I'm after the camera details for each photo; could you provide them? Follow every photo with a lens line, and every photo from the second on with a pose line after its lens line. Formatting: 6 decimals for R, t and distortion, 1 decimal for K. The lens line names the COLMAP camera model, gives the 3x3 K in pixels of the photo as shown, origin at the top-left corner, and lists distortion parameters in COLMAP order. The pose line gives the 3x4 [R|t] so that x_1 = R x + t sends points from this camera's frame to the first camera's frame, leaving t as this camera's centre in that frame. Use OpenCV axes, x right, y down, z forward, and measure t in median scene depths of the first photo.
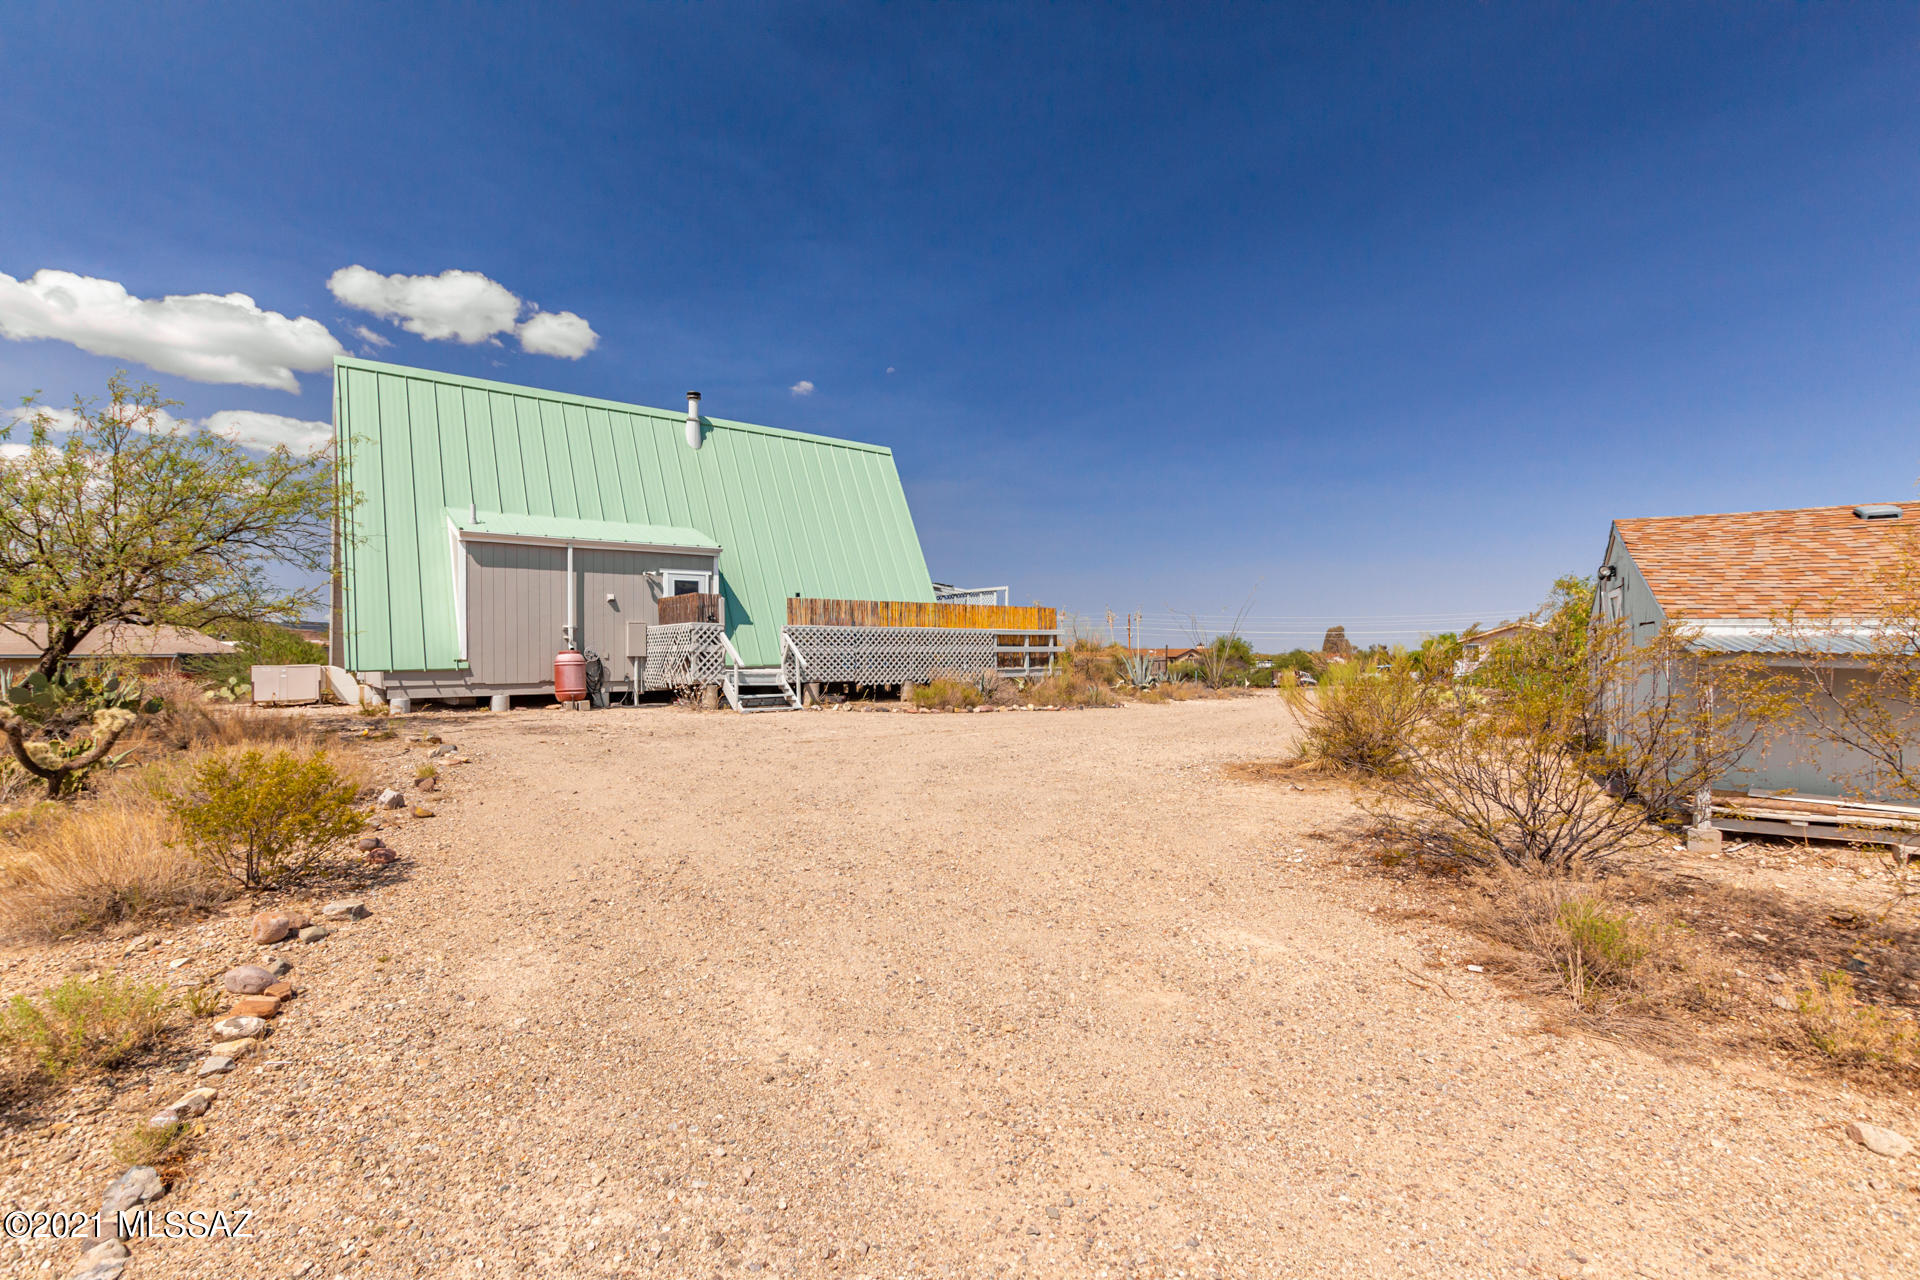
lens RADIAL K [[903.8, 0, 959.2], [0, 903.8, 643.0], [0, 0, 1]] dist [-0.000872, -0.000007]
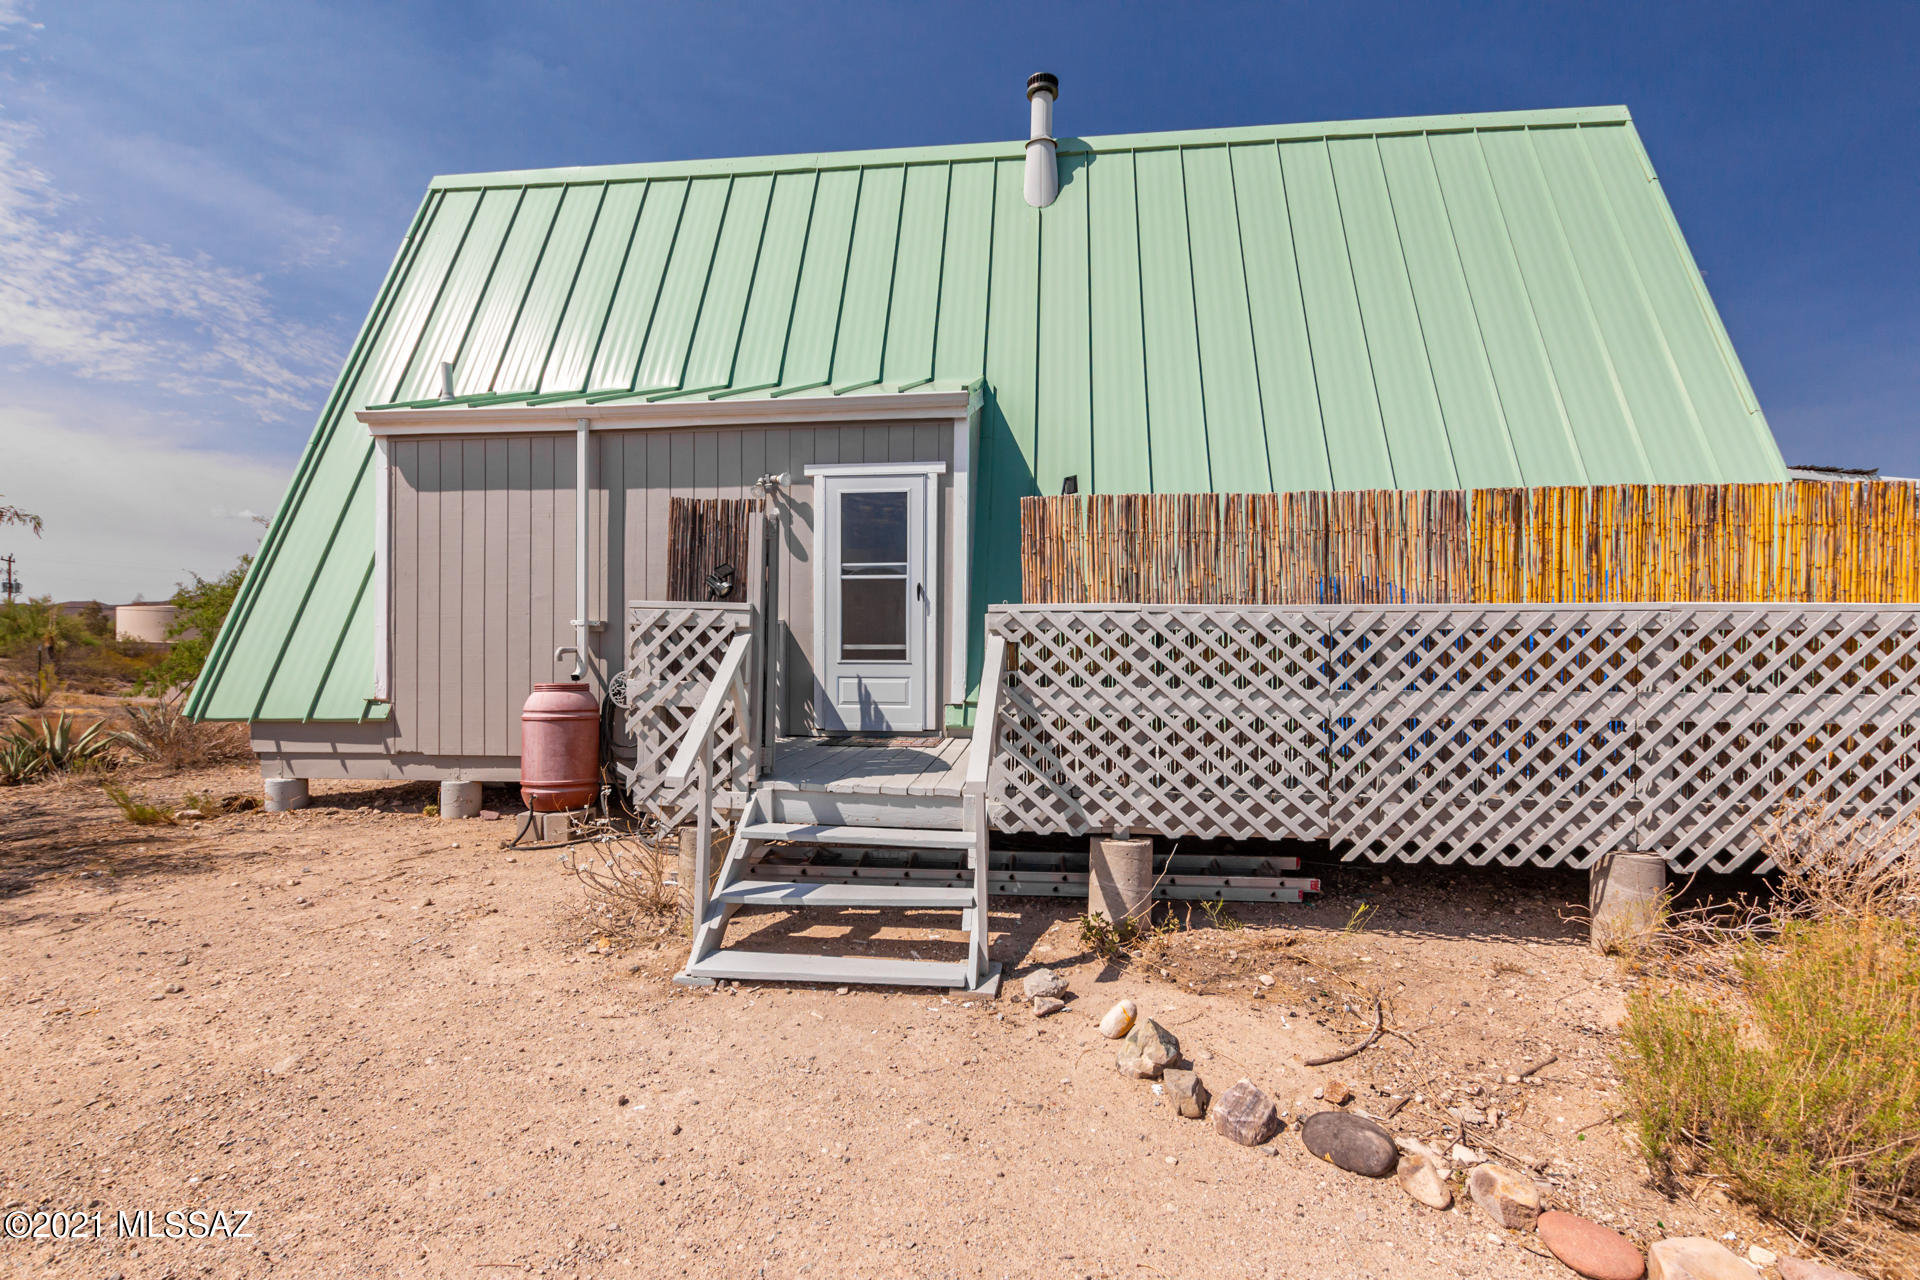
lens RADIAL K [[903.8, 0, 955.1], [0, 903.8, 636.8], [0, 0, 1]] dist [-0.000872, -0.000007]
pose [[0.710949, -0.005040, -0.703226, -0.021667], [0.000956, 0.999980, -0.006200, -0.008462], [0.703243, 0.003735, 0.710940, 0.762887]]
